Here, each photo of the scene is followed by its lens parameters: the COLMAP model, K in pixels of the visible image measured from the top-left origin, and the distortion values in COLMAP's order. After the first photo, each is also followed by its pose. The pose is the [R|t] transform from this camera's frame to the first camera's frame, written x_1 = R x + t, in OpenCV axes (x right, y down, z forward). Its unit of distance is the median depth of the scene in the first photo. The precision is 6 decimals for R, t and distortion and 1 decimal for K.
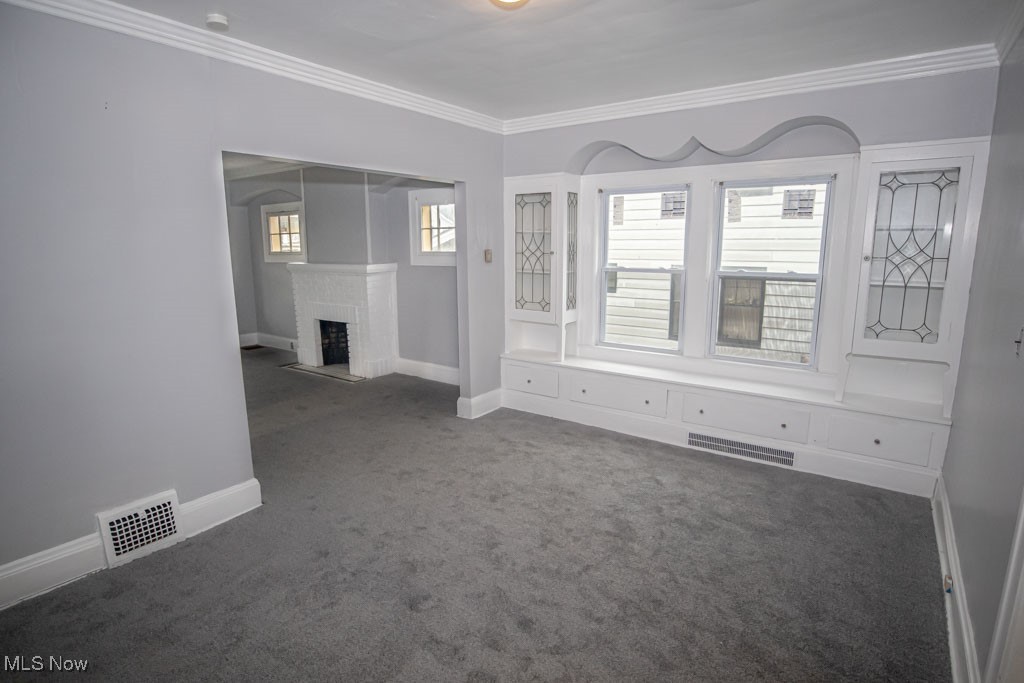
lens RADIAL K [[515.6, 0, 511.7], [0, 515.6, 345.8], [0, 0, 1]] dist [-0.040171, 0.008283]
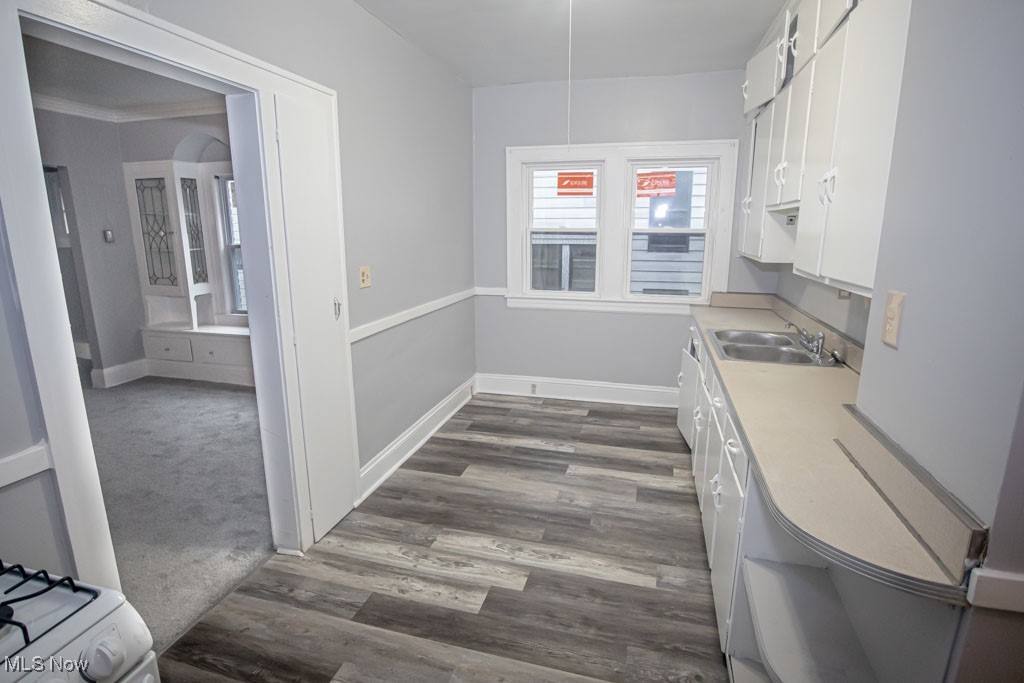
lens RADIAL K [[515.6, 0, 503.8], [0, 515.6, 340.5], [0, 0, 1]] dist [-0.040171, 0.008283]
pose [[0.942332, -0.077571, 0.325567, 0.413862], [0.068926, 0.996897, 0.038024, 0.066066], [-0.327506, -0.013391, 0.944754, -0.301569]]
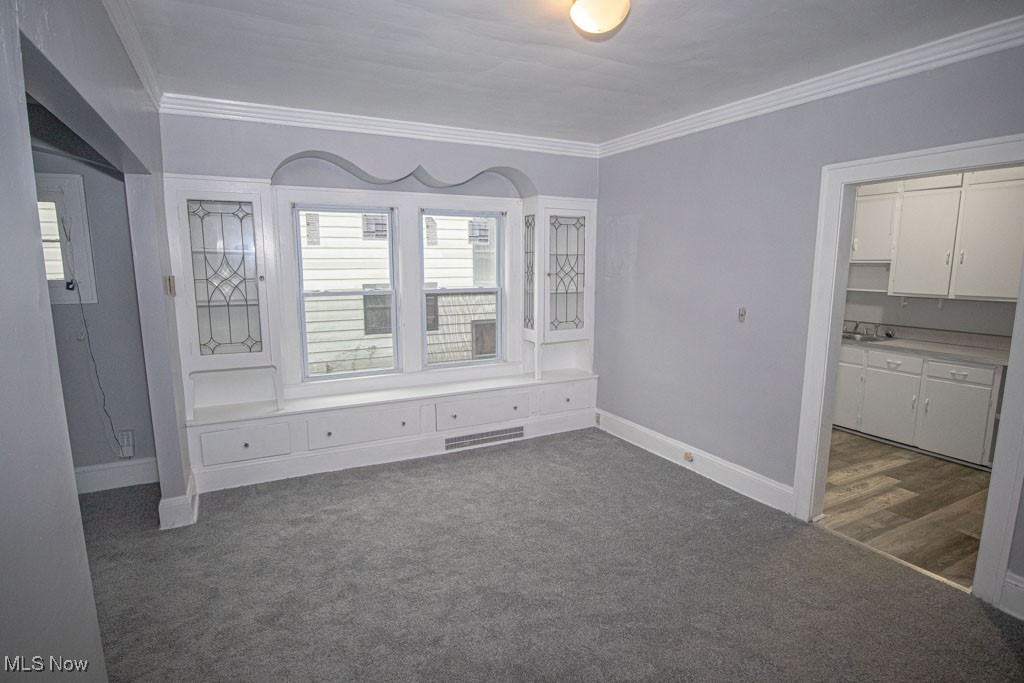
lens RADIAL K [[515.6, 0, 493.2], [0, 515.6, 346.0], [0, 0, 1]] dist [-0.040171, 0.008283]
pose [[0.473185, -0.134997, 0.870558, -0.492072], [0.171722, 0.983368, 0.059152, -0.065769], [-0.864064, 0.121504, 0.488497, 0.340841]]
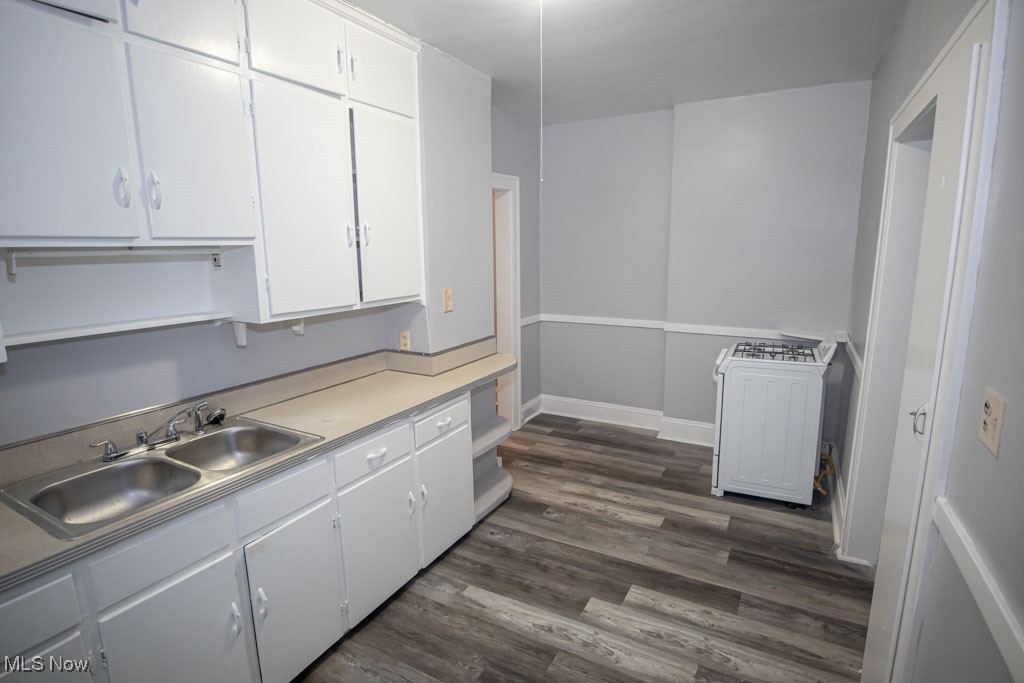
lens RADIAL K [[515.6, 0, 516.6], [0, 515.6, 340.0], [0, 0, 1]] dist [-0.040171, 0.008283]
pose [[-0.992668, 0.026135, -0.118017, 0.722033], [-0.018380, 0.932358, 0.361069, -0.123896], [0.119471, 0.360591, -0.925041, 0.588353]]
